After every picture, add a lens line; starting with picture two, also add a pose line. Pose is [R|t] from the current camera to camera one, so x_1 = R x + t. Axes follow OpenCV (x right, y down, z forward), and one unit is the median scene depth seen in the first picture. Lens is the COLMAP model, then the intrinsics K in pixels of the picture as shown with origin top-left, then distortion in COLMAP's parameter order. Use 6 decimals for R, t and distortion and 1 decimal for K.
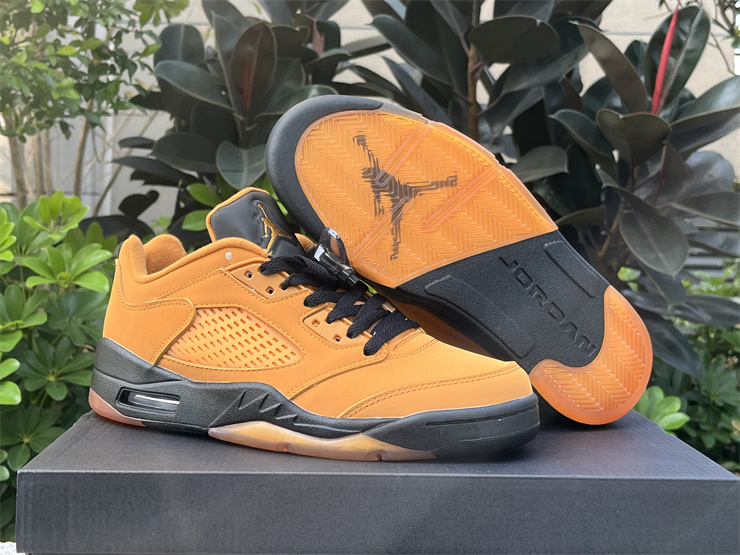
lens RADIAL K [[1044.7, 0, 370.0], [0, 1044.7, 277.5], [0, 0, 1]] dist [0.153907, -0.534274]
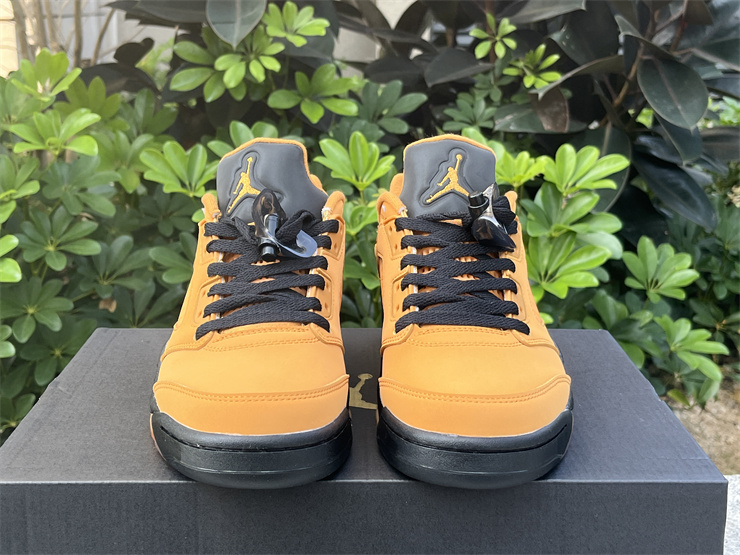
lens RADIAL K [[1044.7, 0, 370.0], [0, 1044.7, 277.5], [0, 0, 1]] dist [0.153907, -0.534274]
pose [[0.999727, -0.009773, -0.021233, 0.044575], [0.013566, 0.982346, 0.186580, -0.150405], [0.019034, -0.186818, 0.982210, 0.081865]]
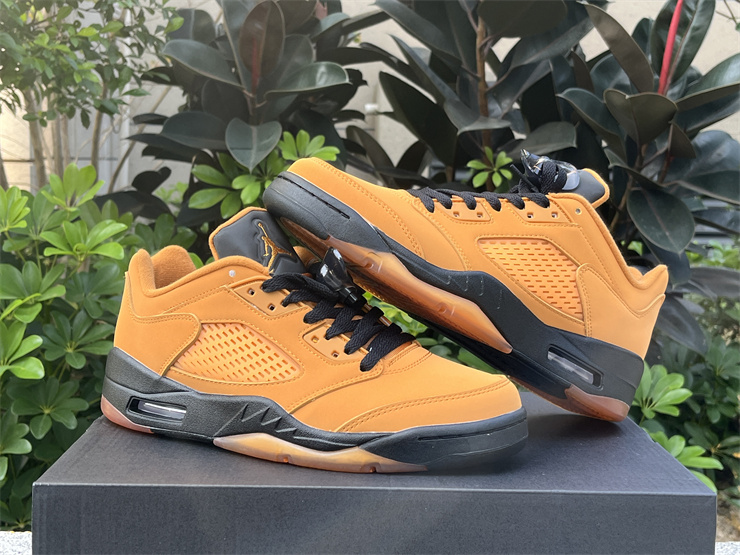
lens RADIAL K [[1044.2, 0, 367.8], [0, 1044.2, 268.4], [0, 0, 1]] dist [0.154879, -0.481570]
pose [[0.999856, 0.002299, -0.016799, 0.018273], [-0.001740, 0.999447, 0.033209, -0.060069], [0.016866, -0.033175, 0.999307, -0.044643]]
